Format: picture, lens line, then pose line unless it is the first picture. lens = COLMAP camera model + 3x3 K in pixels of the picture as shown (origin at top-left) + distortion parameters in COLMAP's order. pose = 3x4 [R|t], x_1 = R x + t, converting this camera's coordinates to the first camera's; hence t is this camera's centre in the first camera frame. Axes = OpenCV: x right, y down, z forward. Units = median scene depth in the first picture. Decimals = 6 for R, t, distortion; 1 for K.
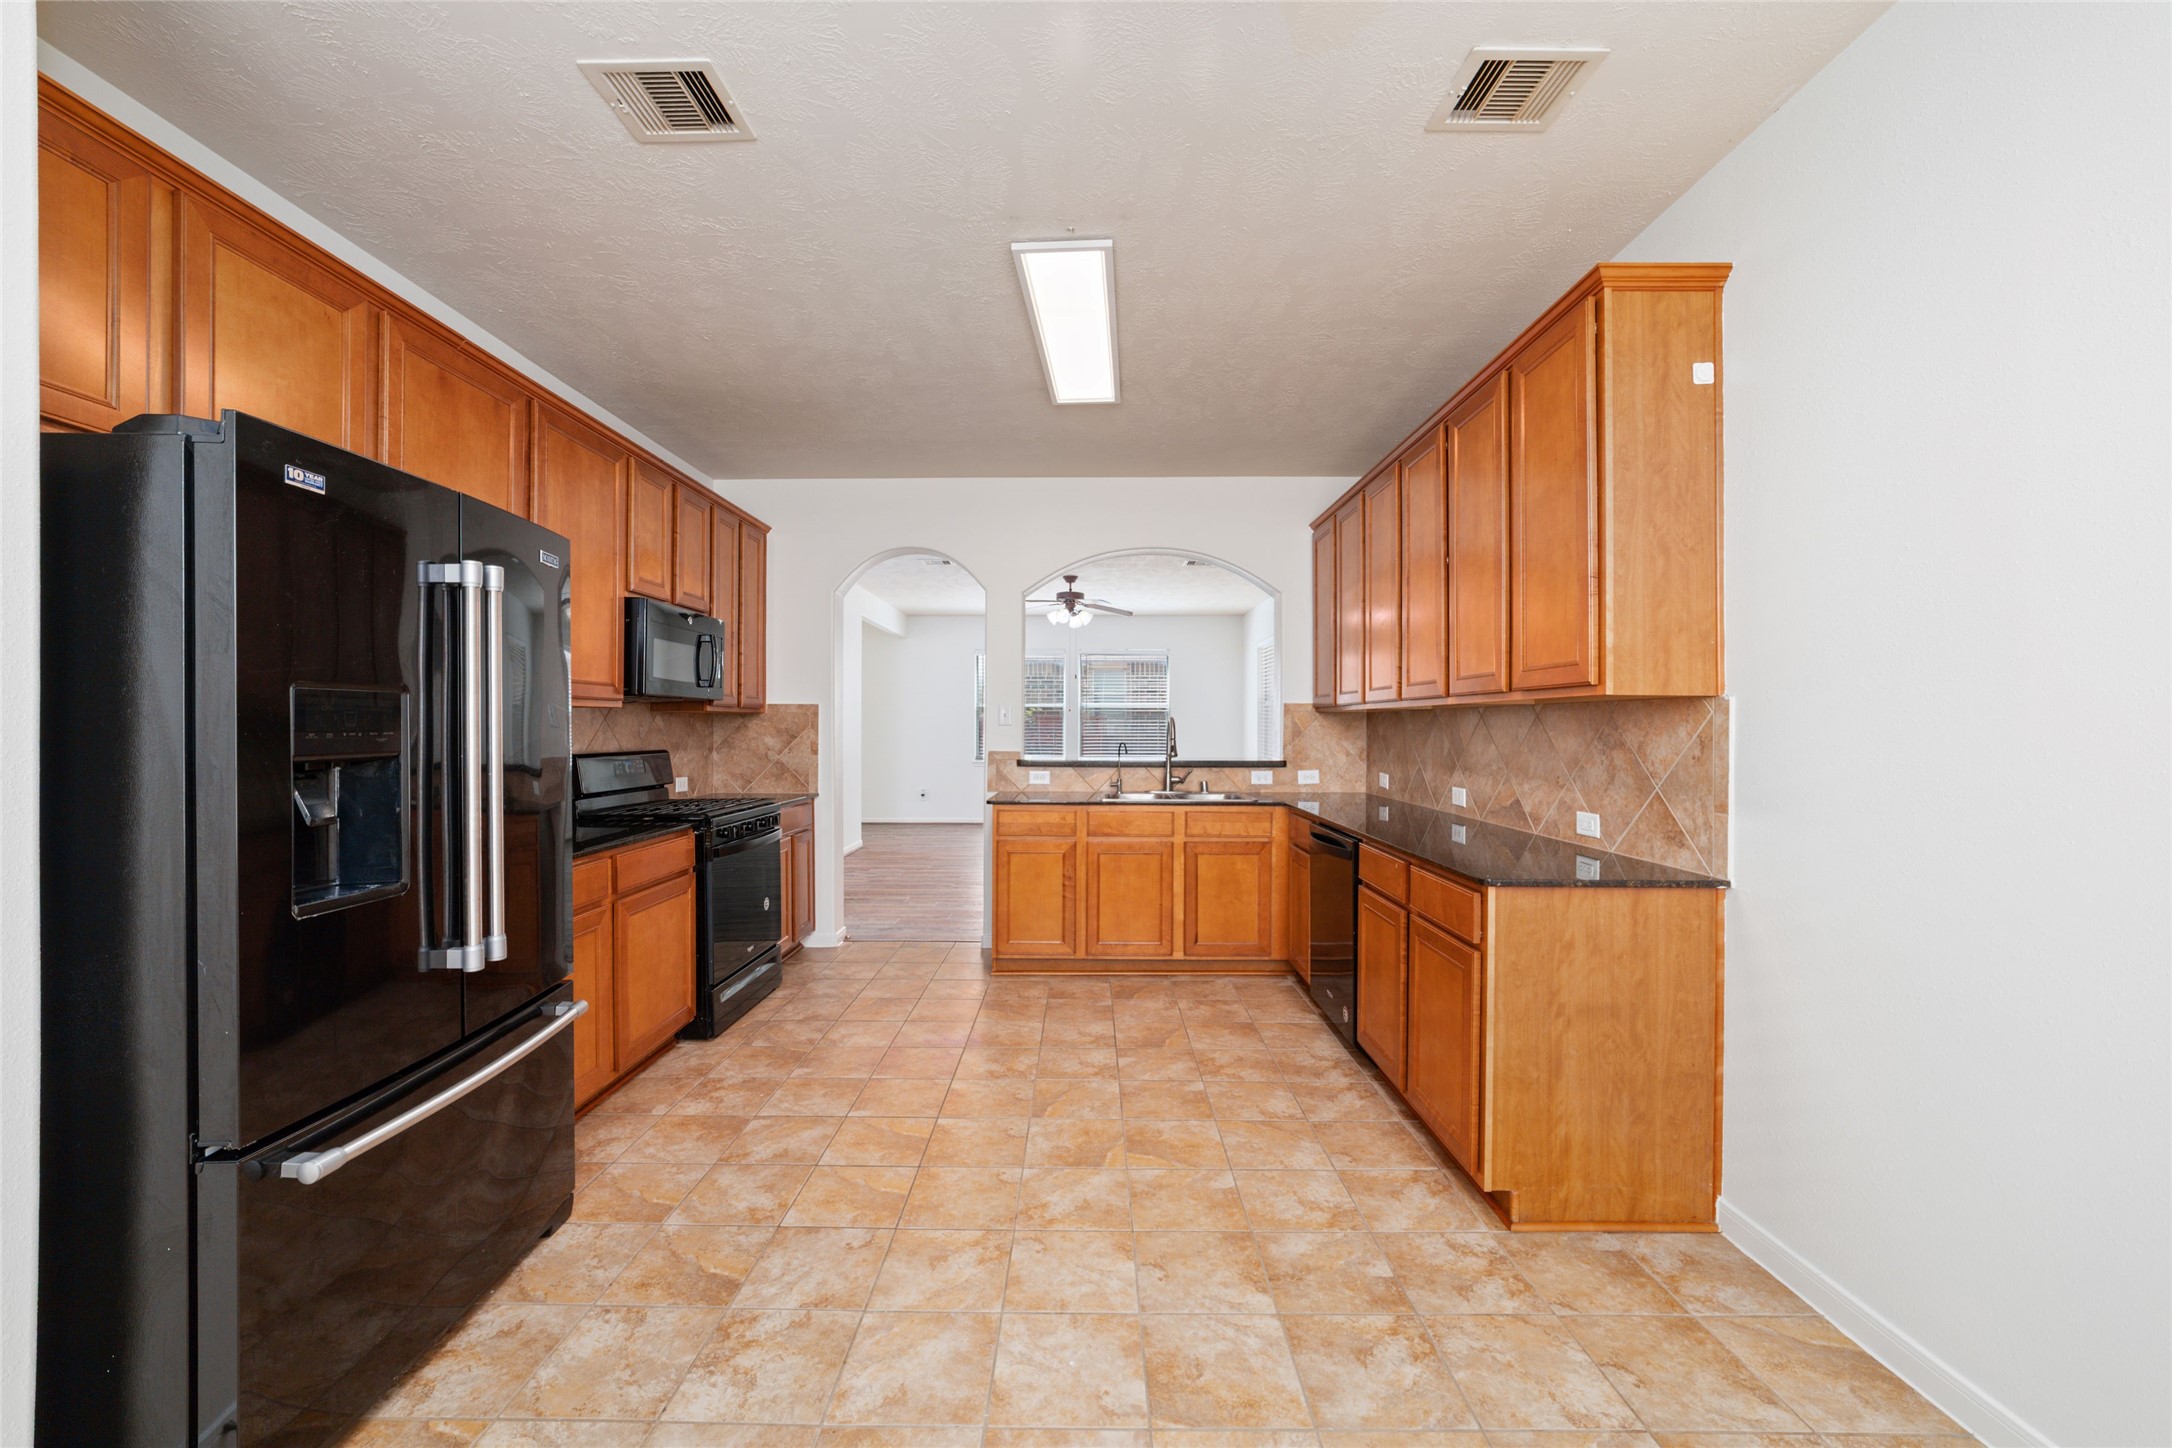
lens RADIAL K [[829.9, 0, 1085.6], [0, 829.9, 730.0], [0, 0, 1]] dist [-0.017925, 0.006138]
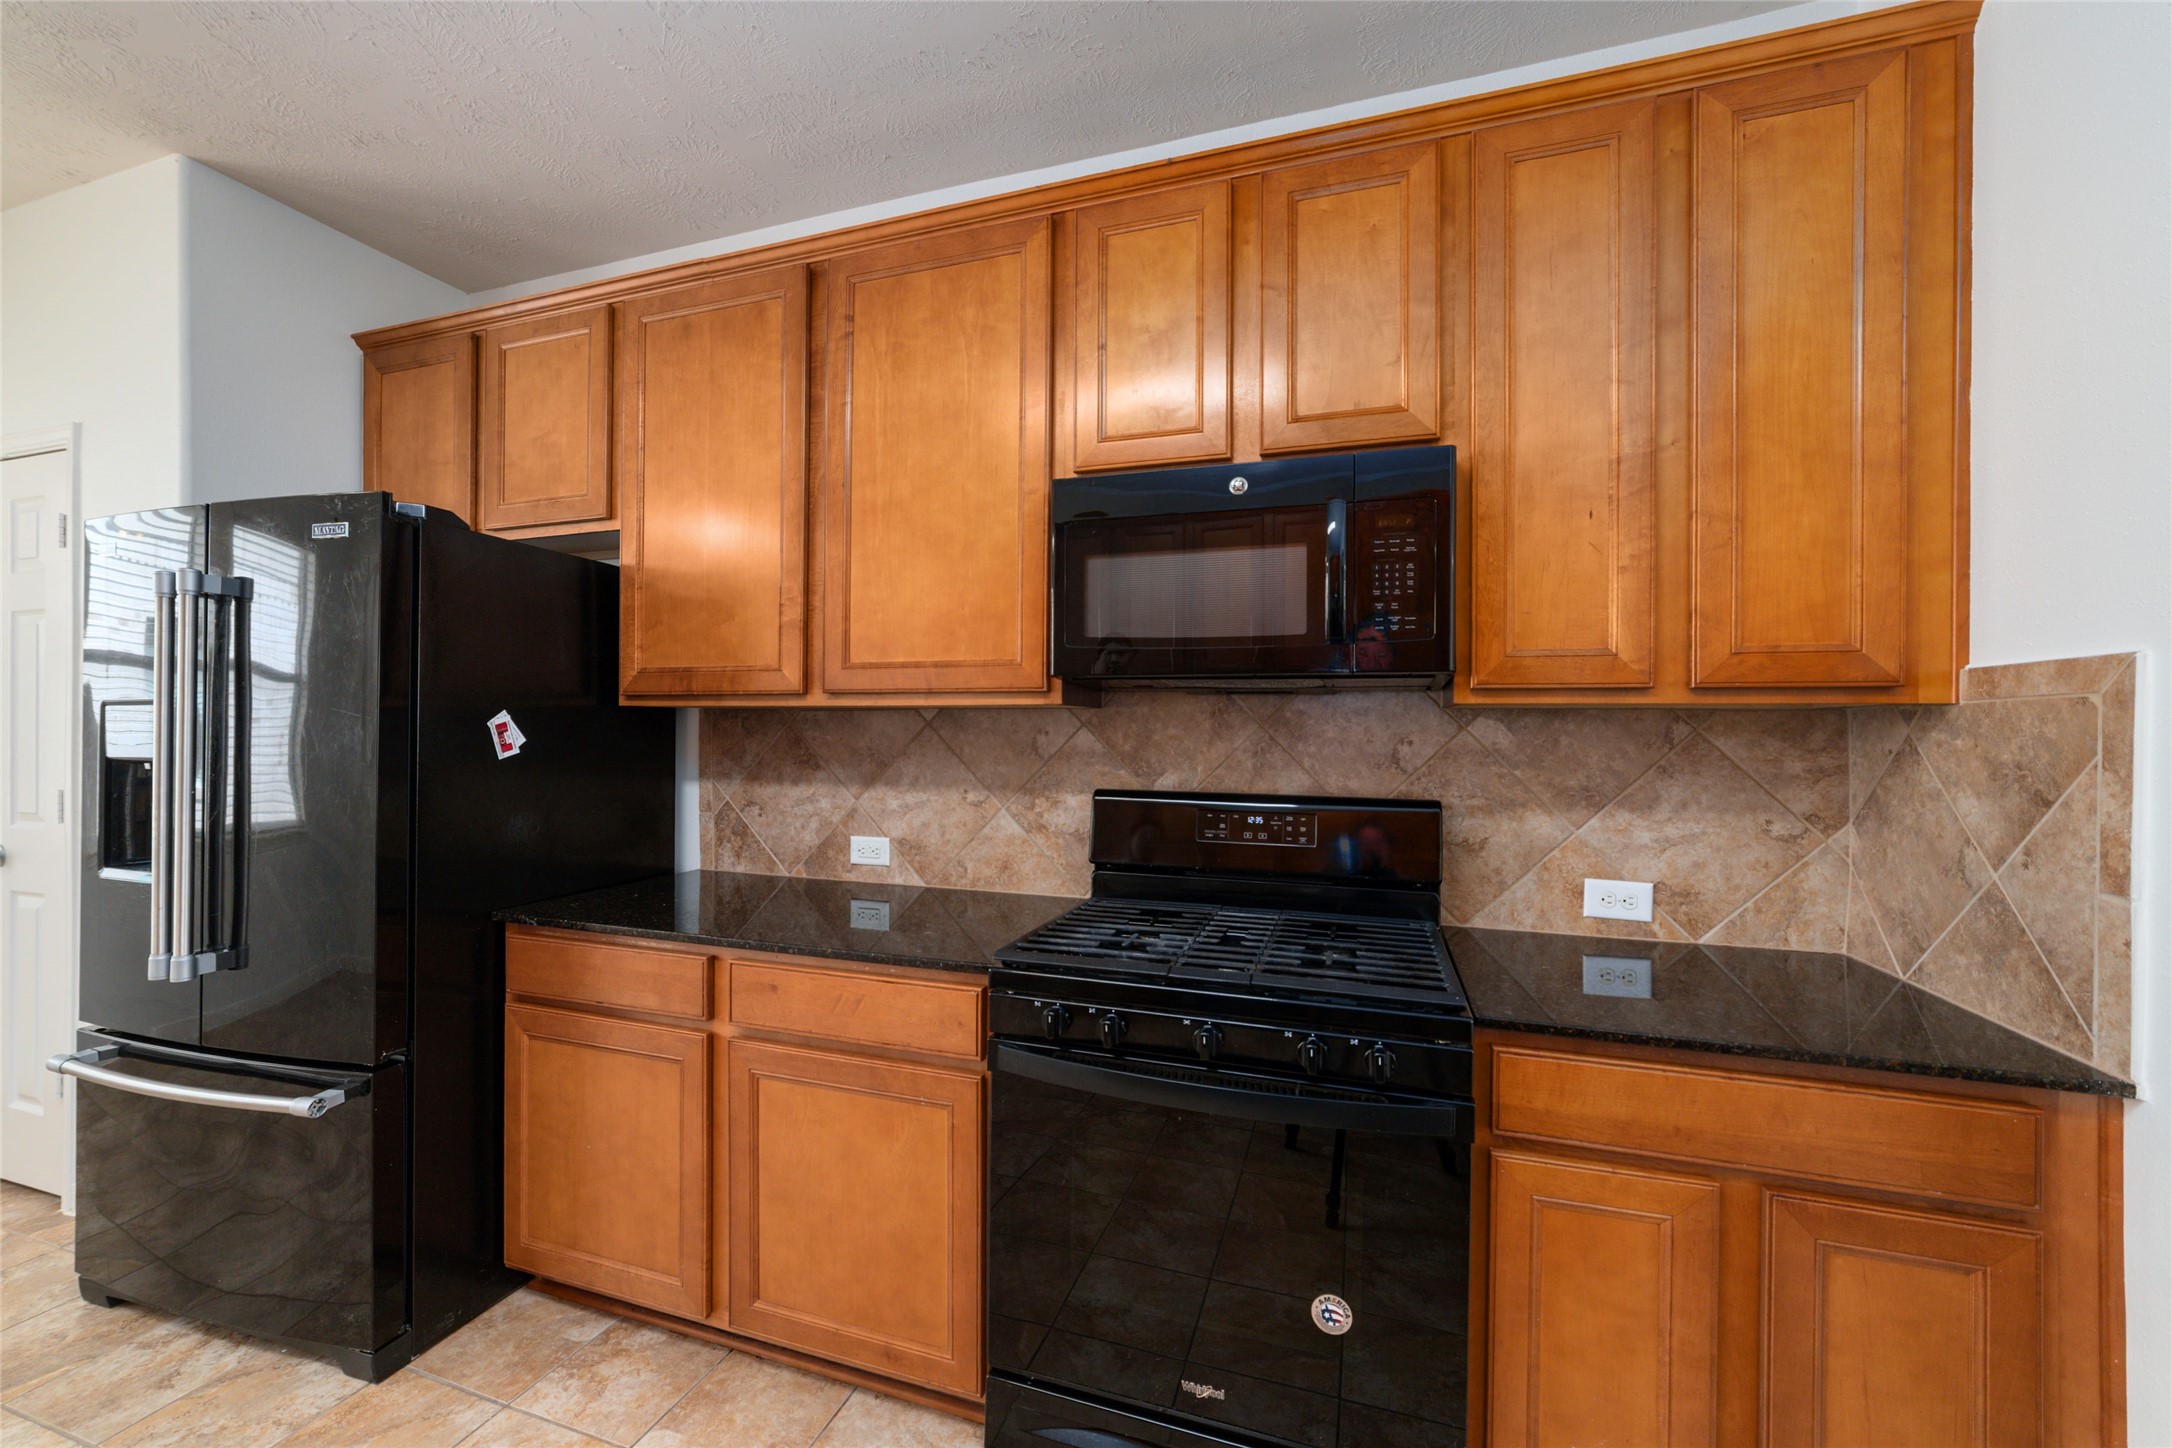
lens RADIAL K [[858.8, 0, 1083.7], [0, 858.8, 731.7], [0, 0, 1]] dist [0.001648, 0.000158]
pose [[-0.324122, -0.000704, -0.946015, -0.055421], [-0.008515, 0.999961, 0.002173, -0.014623], [0.945977, 0.008760, -0.324116, 1.261443]]
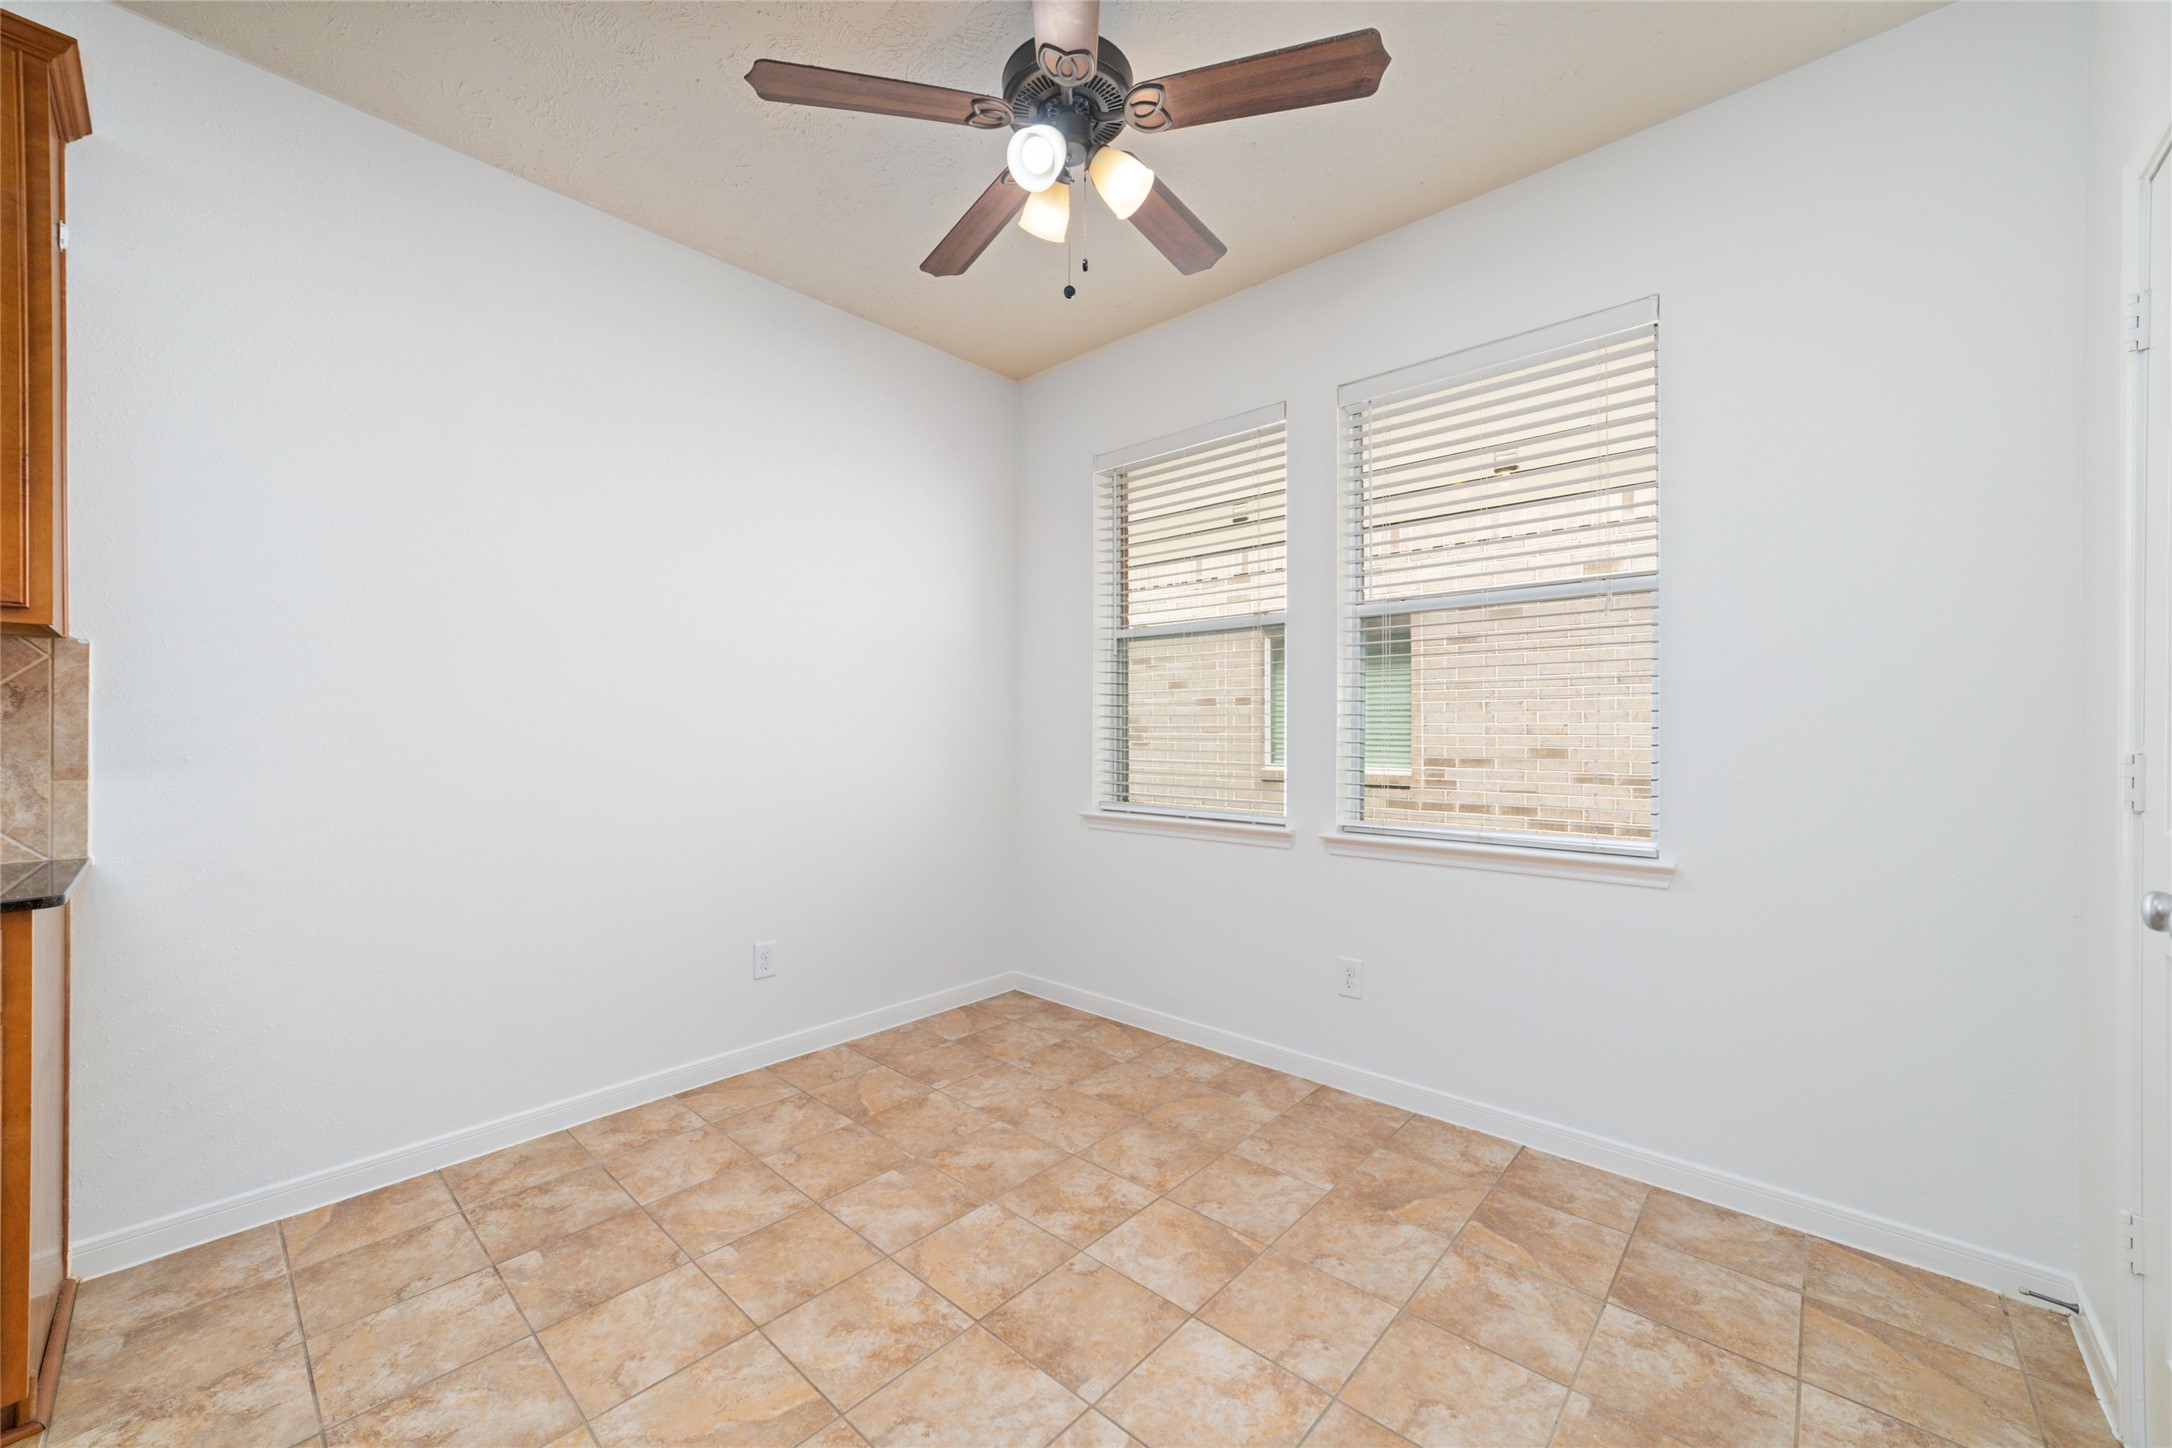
lens RADIAL K [[829.9, 0, 1089.0], [0, 829.9, 725.2], [0, 0, 1]] dist [-0.017925, 0.006138]
pose [[-0.743464, -0.002241, 0.668772, -0.362181], [-0.002348, 0.999997, 0.000740, 0.029033], [-0.668772, -0.001020, -0.743467, 0.621071]]
